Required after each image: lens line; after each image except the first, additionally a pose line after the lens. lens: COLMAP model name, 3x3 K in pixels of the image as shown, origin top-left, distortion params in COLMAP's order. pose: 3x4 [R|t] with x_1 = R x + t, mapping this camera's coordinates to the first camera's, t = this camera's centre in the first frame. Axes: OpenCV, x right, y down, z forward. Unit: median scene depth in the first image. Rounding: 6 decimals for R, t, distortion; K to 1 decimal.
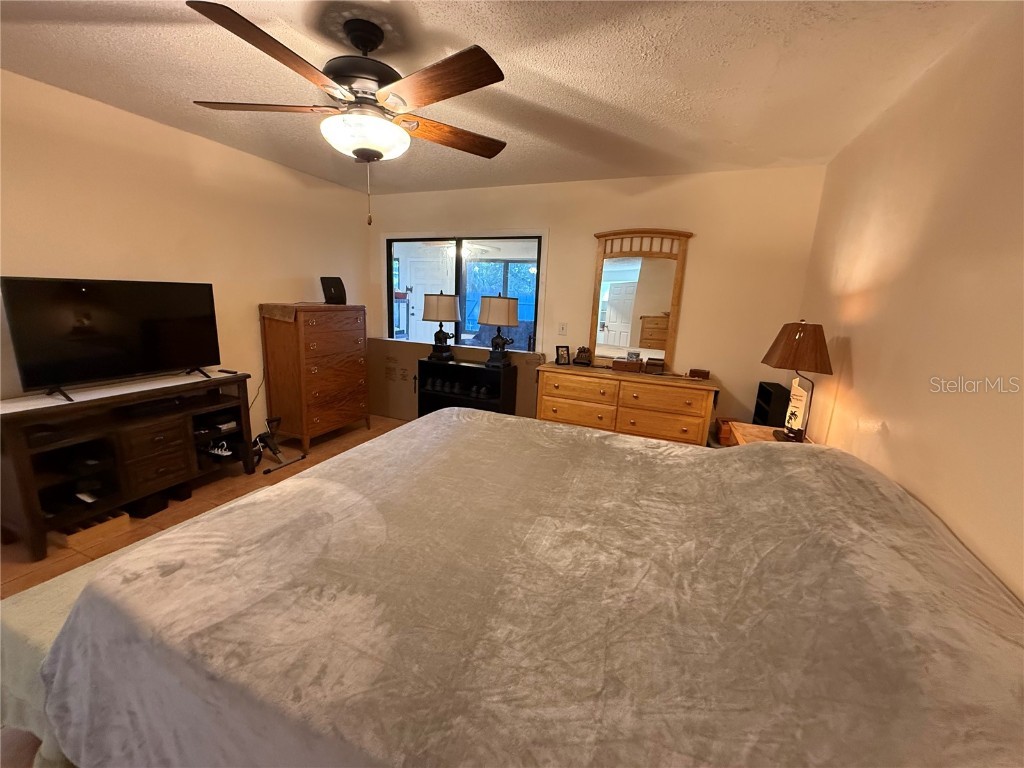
lens RADIAL K [[408.6, 0, 507.8], [0, 408.6, 382.2], [0, 0, 1]] dist [-0.000483, -0.000054]
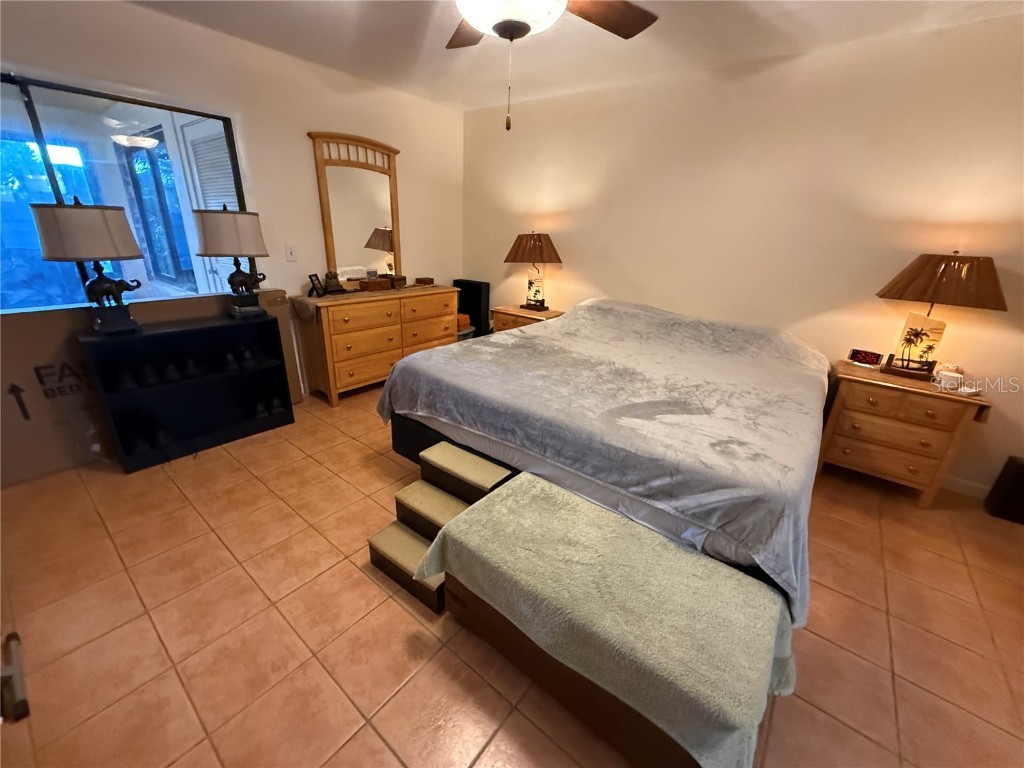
lens RADIAL K [[412.4, 0, 506.4], [0, 412.4, 383.1], [0, 0, 1]] dist [-0.000824, -0.000167]
pose [[0.278629, -0.367948, 0.887119, -0.634797], [0.174291, 0.927733, 0.330052, -0.099310], [-0.944452, 0.062655, 0.322623, 0.399218]]
